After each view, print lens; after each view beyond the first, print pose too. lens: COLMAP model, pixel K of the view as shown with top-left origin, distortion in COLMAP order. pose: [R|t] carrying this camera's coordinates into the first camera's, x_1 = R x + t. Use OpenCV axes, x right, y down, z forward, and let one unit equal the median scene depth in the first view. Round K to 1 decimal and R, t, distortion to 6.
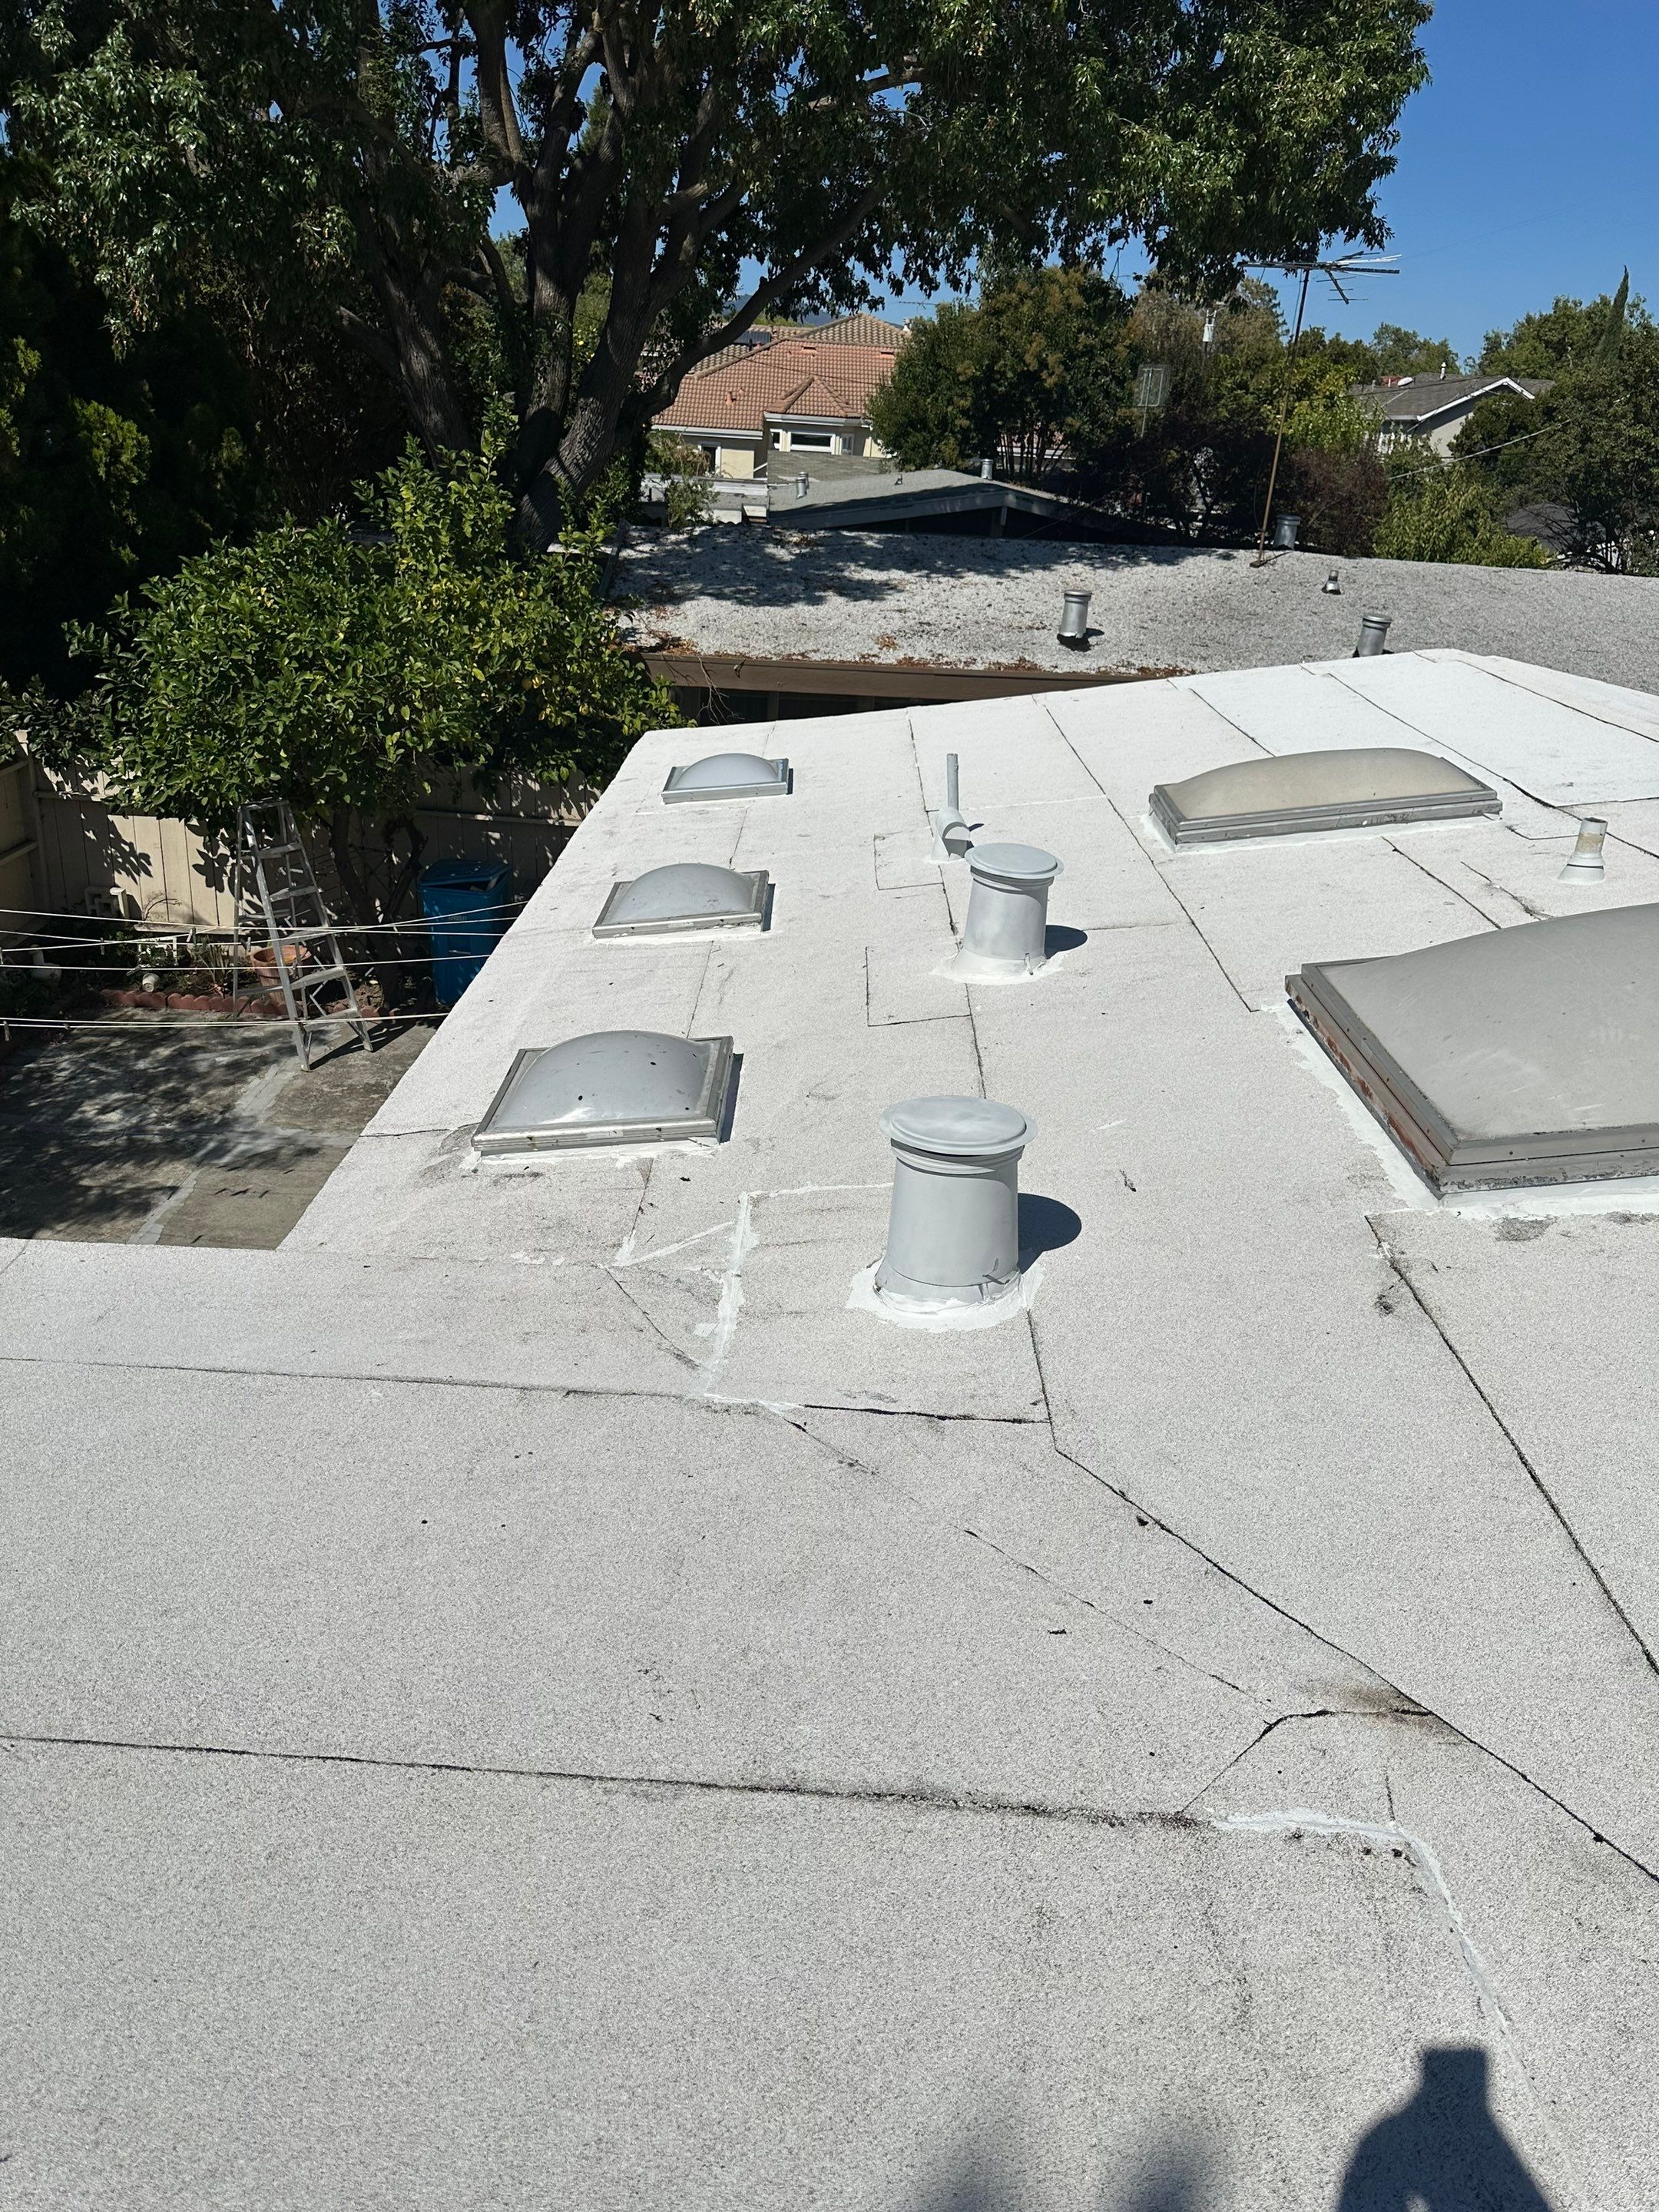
lens RADIAL K [[1599.9, 0, 822.3], [0, 1599.9, 1215.4], [0, 0, 1]] dist [-0.009029, -0.000197]
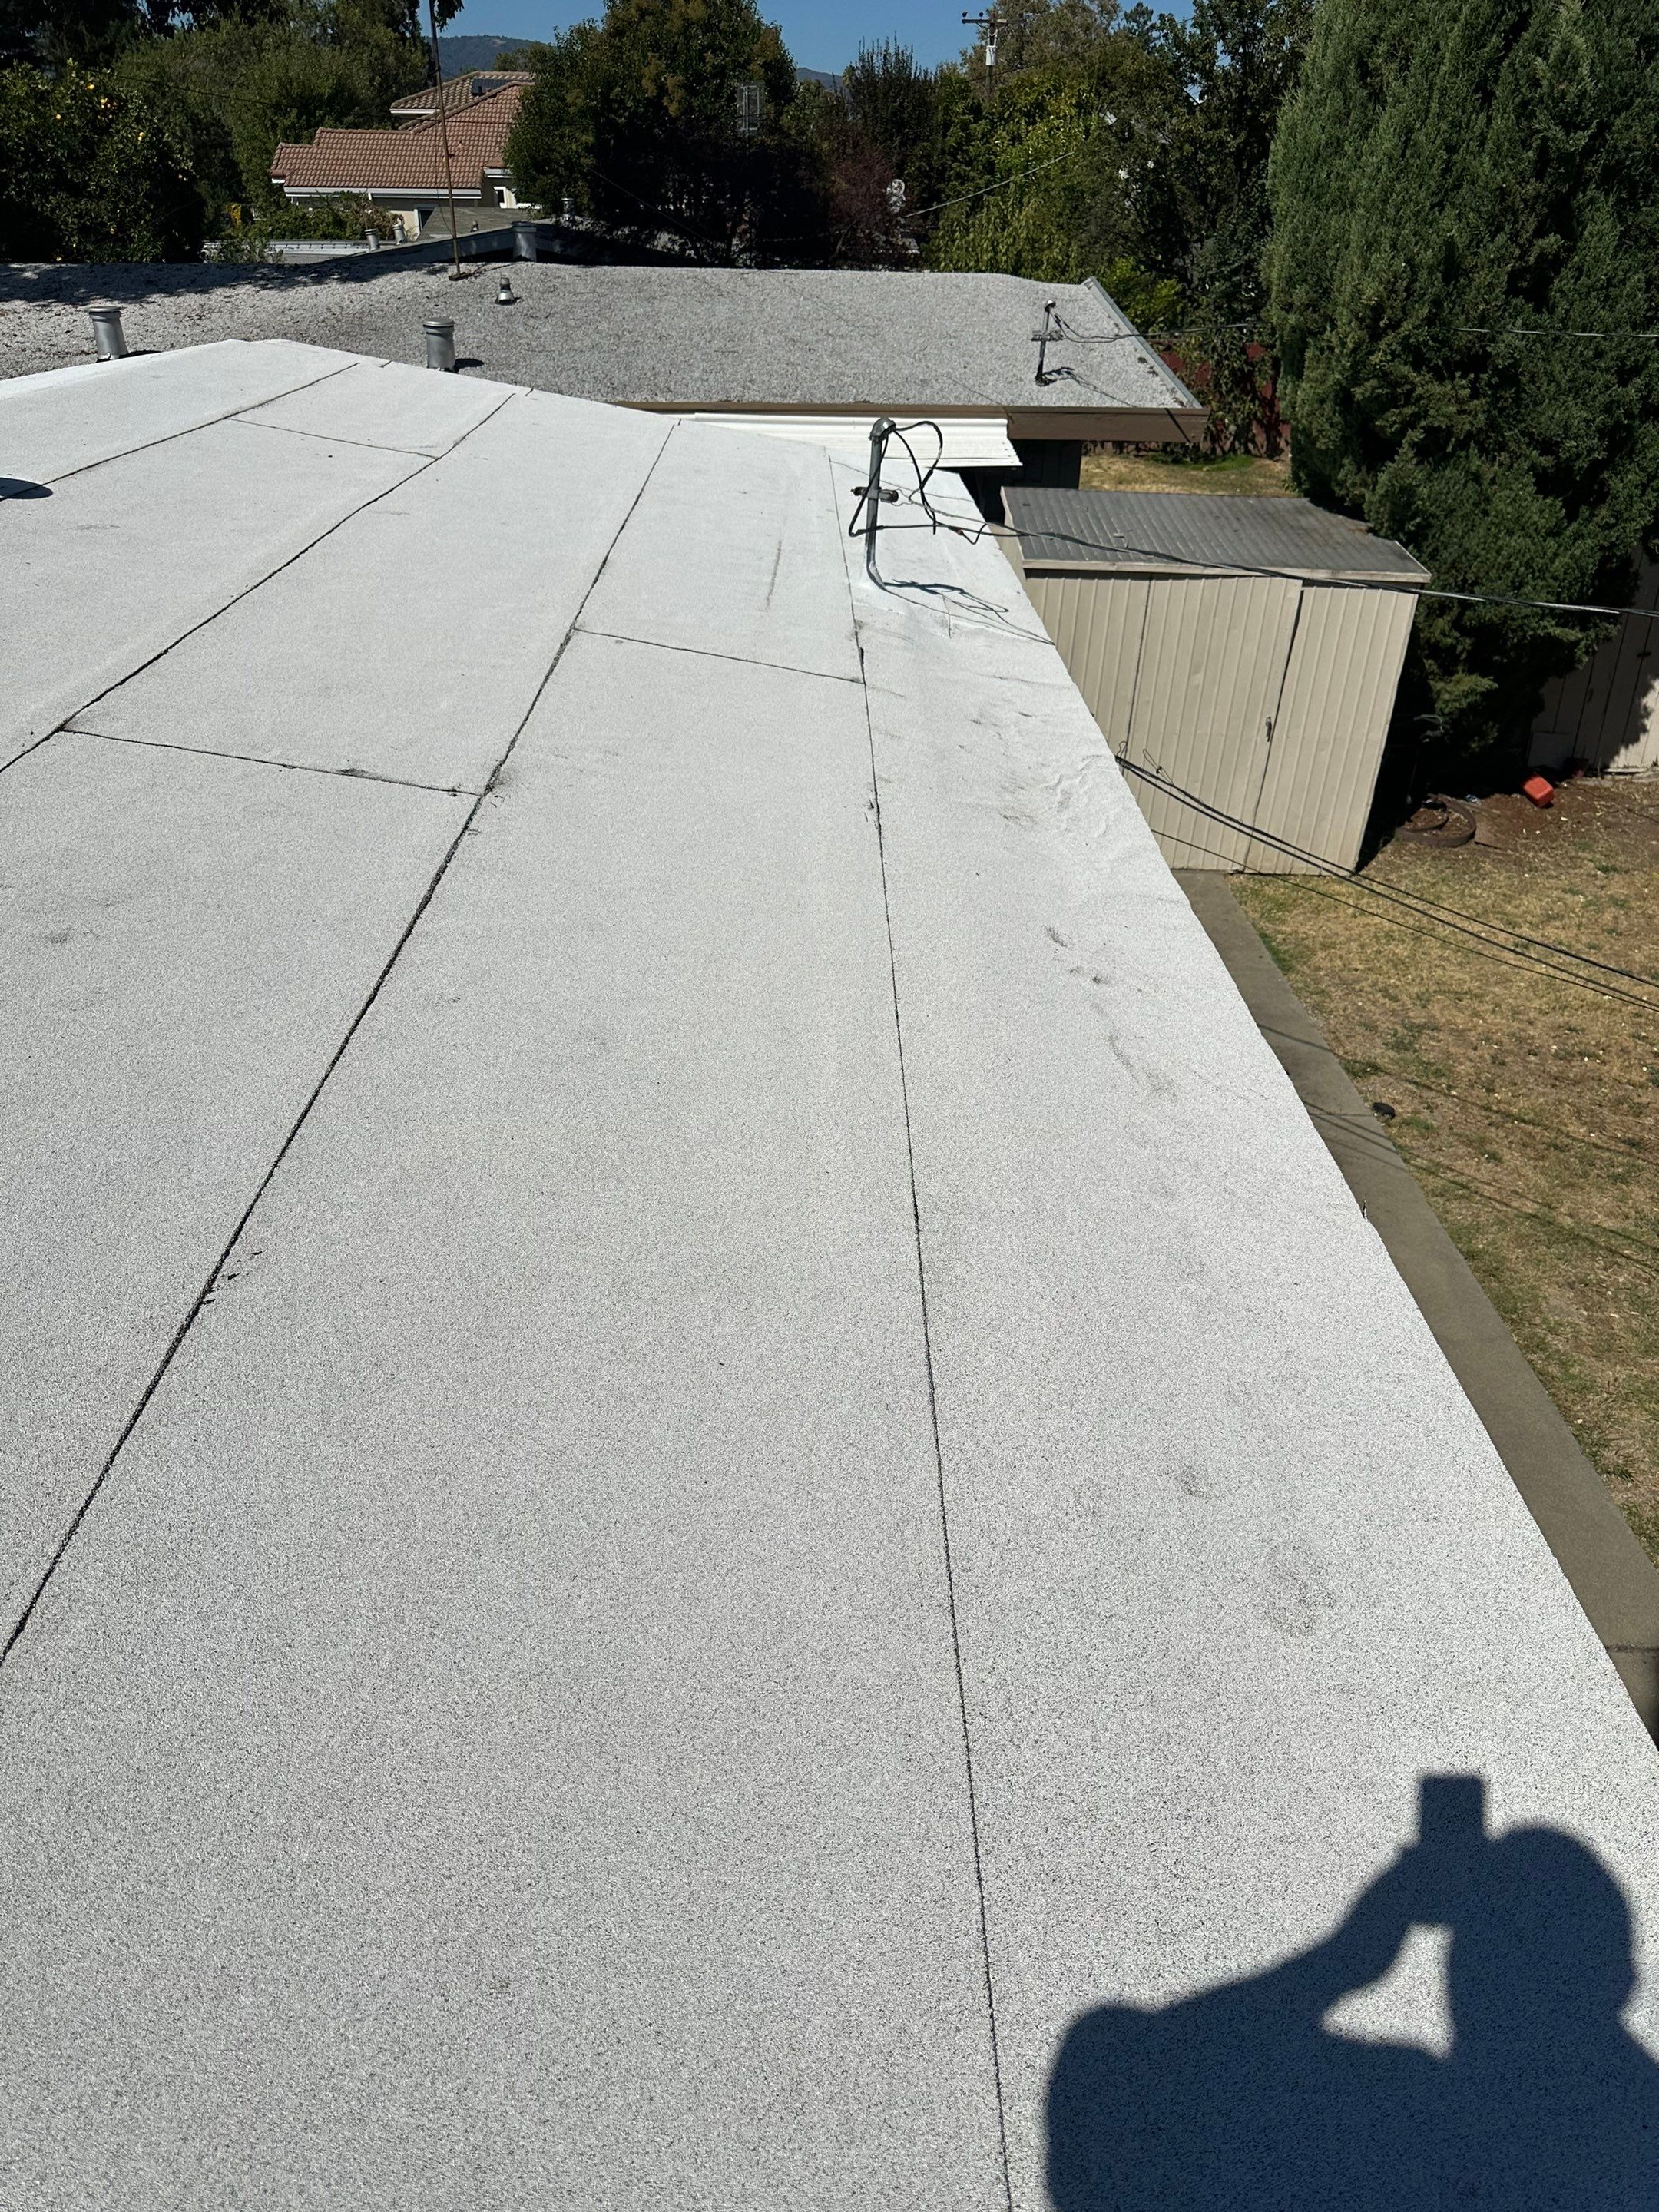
lens RADIAL K [[1599.9, 0, 822.3], [0, 1599.9, 1215.4], [0, 0, 1]] dist [-0.009029, -0.000197]
pose [[0.998910, -0.046653, -0.001474, 0.594332], [0.046534, 0.992884, 0.109619, 0.043934], [-0.003651, -0.109568, 0.993973, 0.047279]]
